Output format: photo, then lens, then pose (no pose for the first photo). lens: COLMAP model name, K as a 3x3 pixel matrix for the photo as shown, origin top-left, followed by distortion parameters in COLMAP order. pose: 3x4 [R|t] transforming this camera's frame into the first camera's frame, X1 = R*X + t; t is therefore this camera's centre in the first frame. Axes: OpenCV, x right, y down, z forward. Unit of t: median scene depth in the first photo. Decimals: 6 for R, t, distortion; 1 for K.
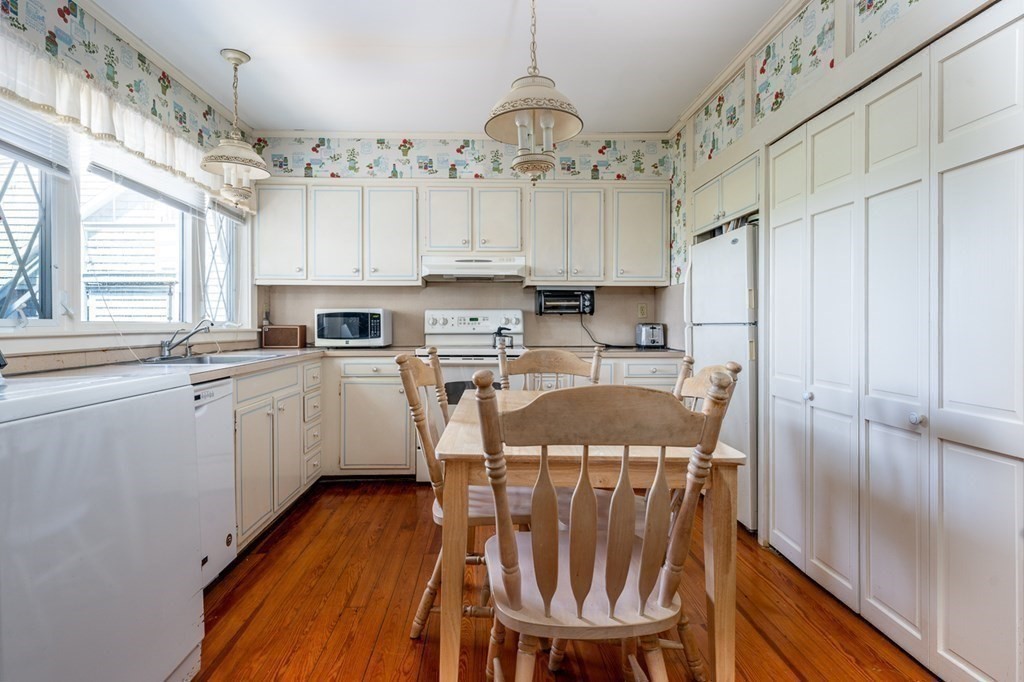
lens RADIAL K [[513.4, 0, 497.3], [0, 513.4, 321.6], [0, 0, 1]] dist [0.004971, -0.000824]
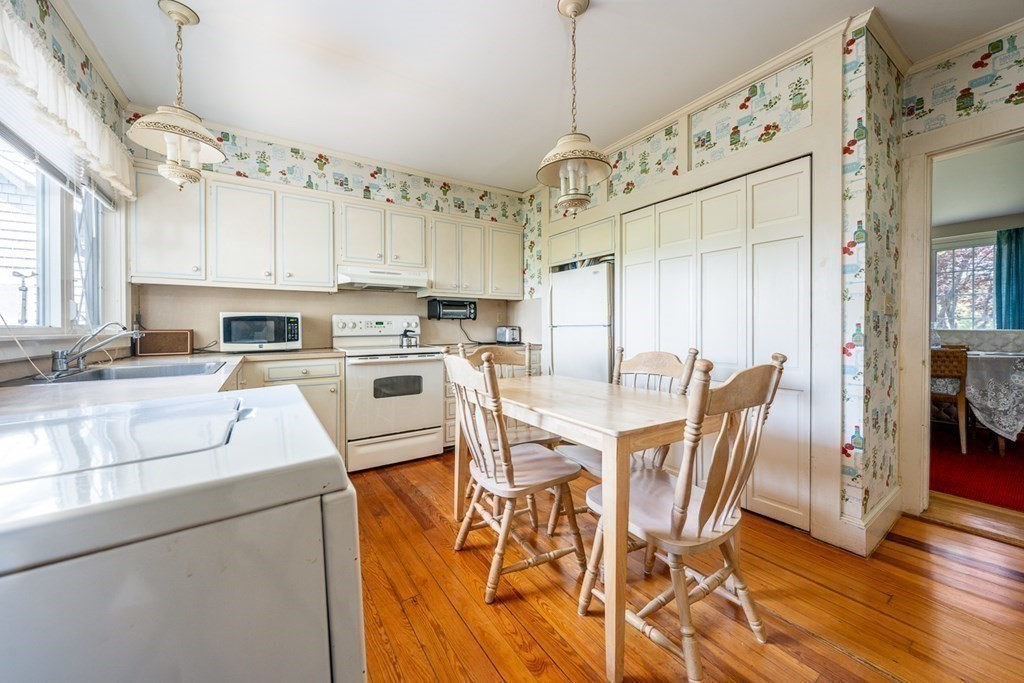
lens RADIAL K [[377.1, 0, 507.8], [0, 377.1, 327.6], [0, 0, 1]] dist [-0.003756, -0.000136]
pose [[0.846613, -0.005370, 0.532182, -0.269541], [0.003326, 0.999983, 0.004801, 0.002369], [-0.532199, -0.002294, 0.846616, 0.131852]]
